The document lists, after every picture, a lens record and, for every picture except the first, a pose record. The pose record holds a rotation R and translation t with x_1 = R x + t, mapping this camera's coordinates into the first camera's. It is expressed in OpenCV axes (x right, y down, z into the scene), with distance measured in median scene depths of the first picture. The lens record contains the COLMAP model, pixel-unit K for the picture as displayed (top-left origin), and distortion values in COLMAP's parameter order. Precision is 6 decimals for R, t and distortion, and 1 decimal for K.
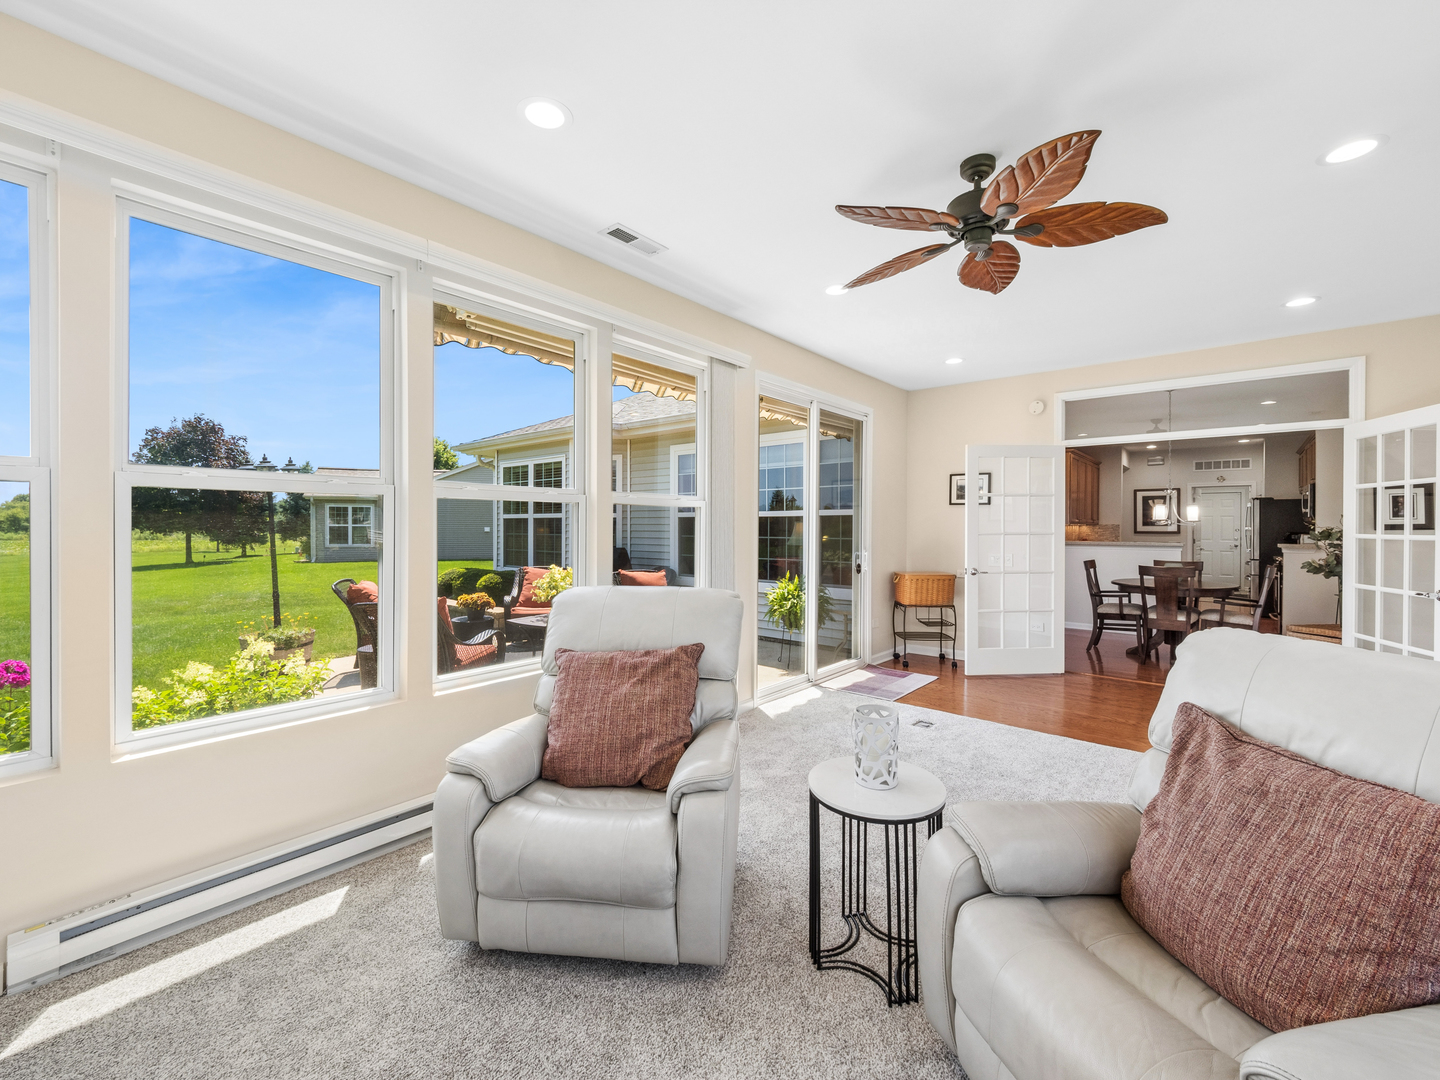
lens RADIAL K [[610.6, 0, 726.3], [0, 610.6, 524.4], [0, 0, 1]] dist [-0.010582, -0.000268]
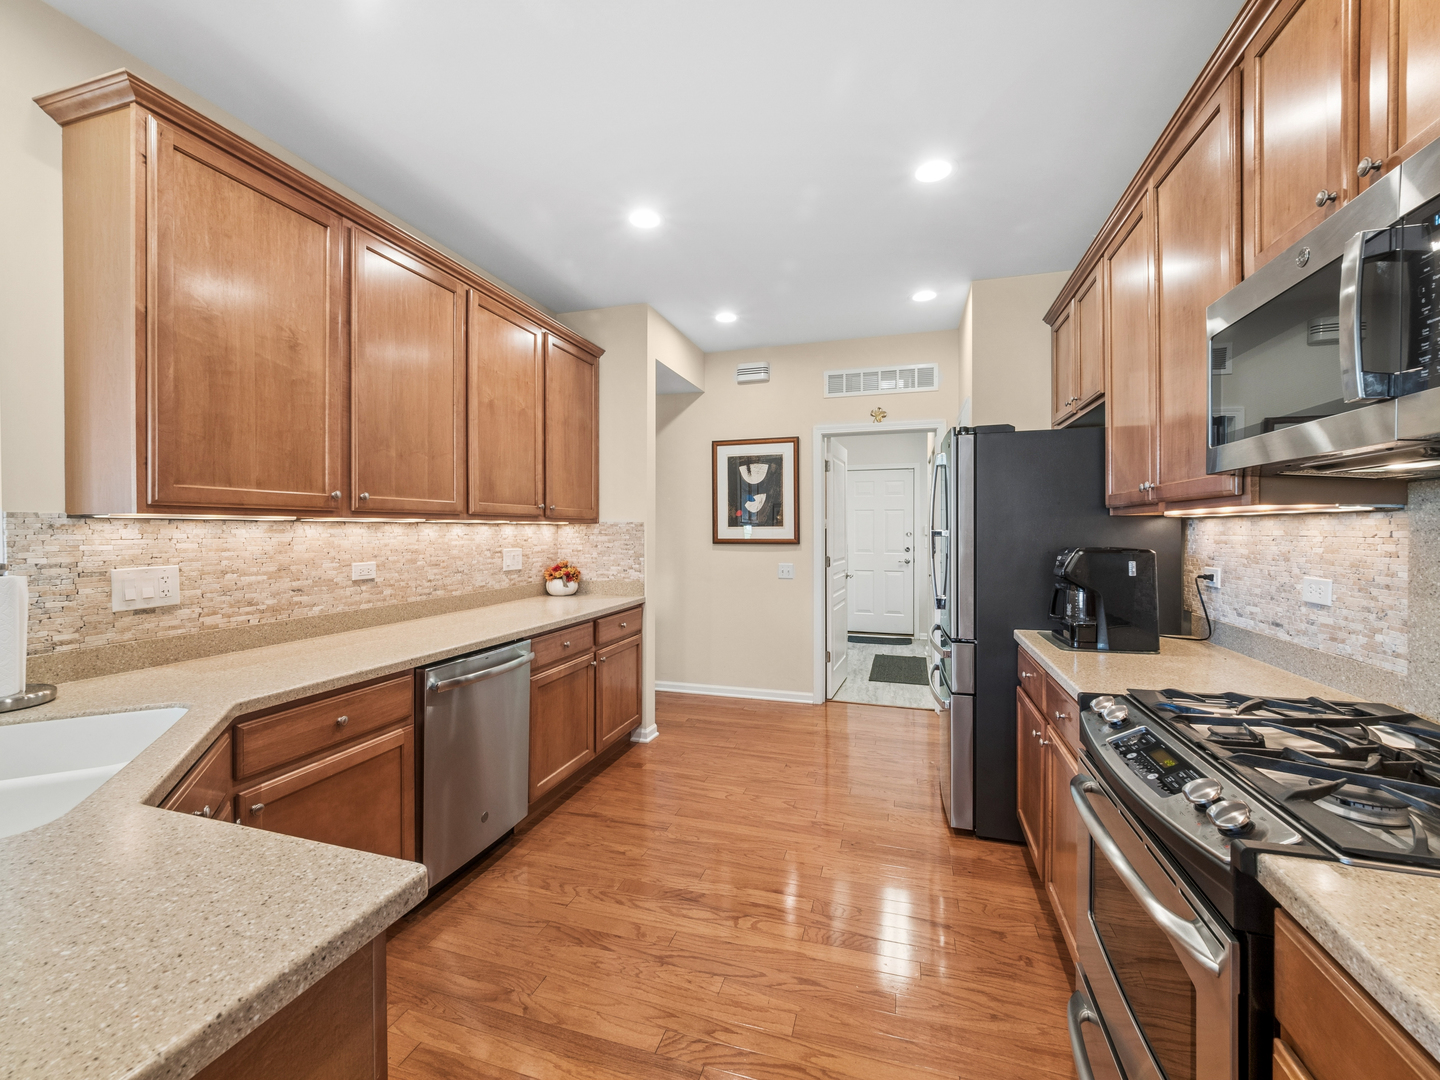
lens RADIAL K [[593.0, 0, 720.0], [0, 593.0, 540.0], [0, 0, 1]] dist [-0.002170, -0.000197]
pose [[0.923438, -0.013824, 0.383499, 0.536402], [0.006493, 0.999771, 0.020402, 0.003244], [-0.383693, -0.016350, 0.923316, 0.637628]]
